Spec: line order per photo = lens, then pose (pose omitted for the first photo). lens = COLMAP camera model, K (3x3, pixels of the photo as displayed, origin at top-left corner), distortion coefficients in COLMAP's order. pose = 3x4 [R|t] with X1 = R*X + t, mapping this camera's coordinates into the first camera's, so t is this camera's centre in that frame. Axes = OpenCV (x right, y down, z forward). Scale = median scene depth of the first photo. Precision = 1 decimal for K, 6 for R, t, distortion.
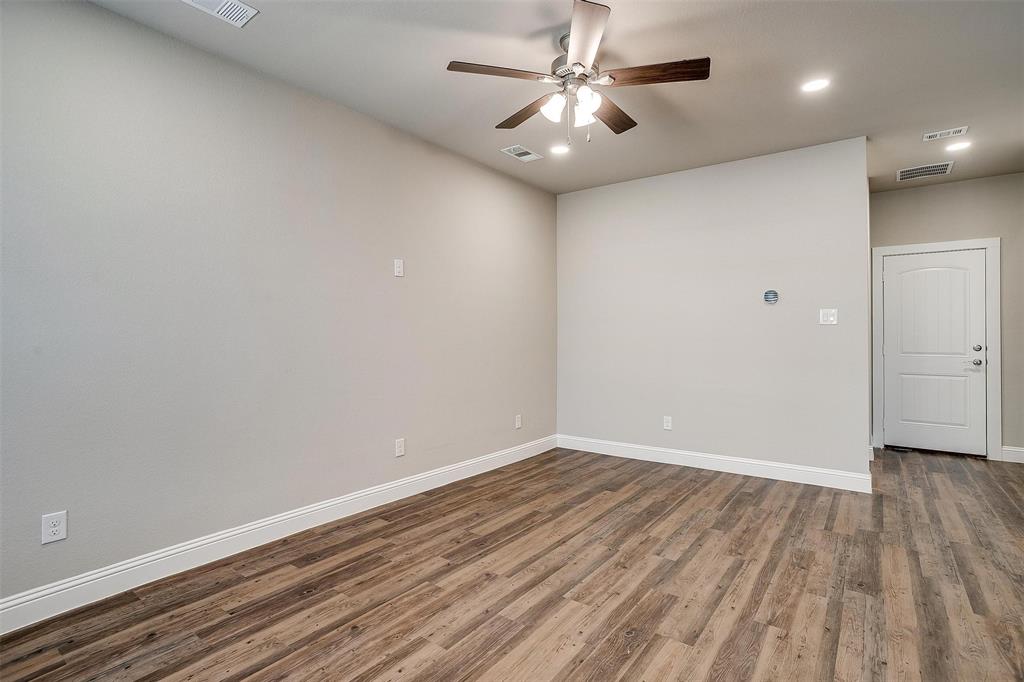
lens RADIAL K [[496.3, 0, 515.6], [0, 496.3, 341.4], [0, 0, 1]] dist [-0.003135, 0.005243]
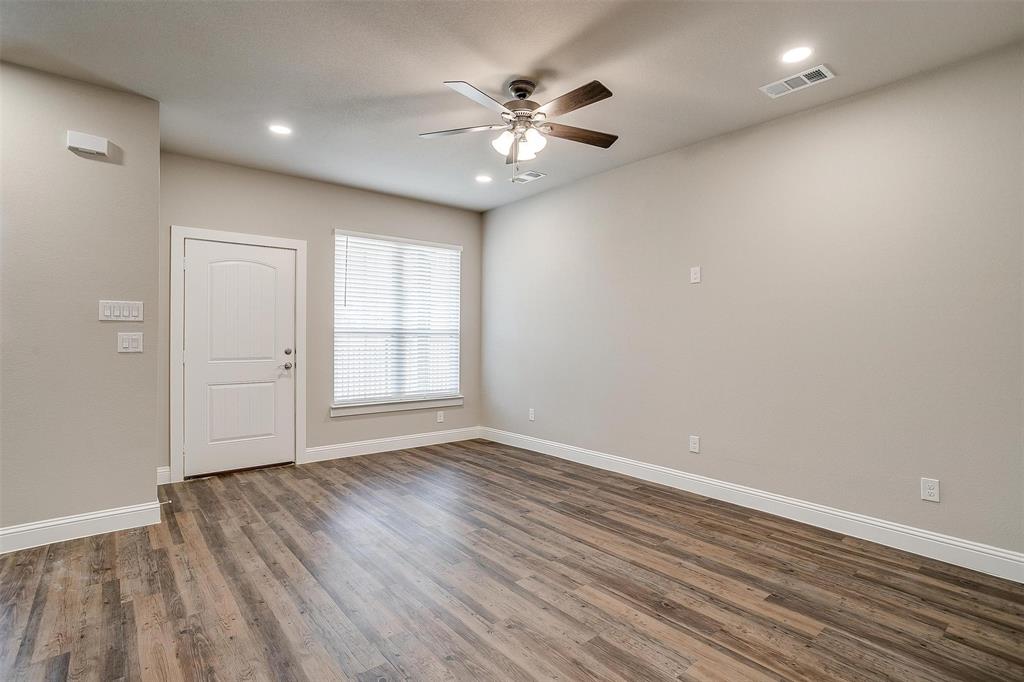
lens RADIAL K [[443.0, 0, 489.2], [0, 443.0, 338.6], [0, 0, 1]] dist [0.010876, 0.000498]
pose [[-0.245881, -0.008473, -0.969263, 0.932652], [-0.002956, 0.999964, -0.007992, -0.002682], [0.969296, 0.000900, -0.245897, 0.947659]]
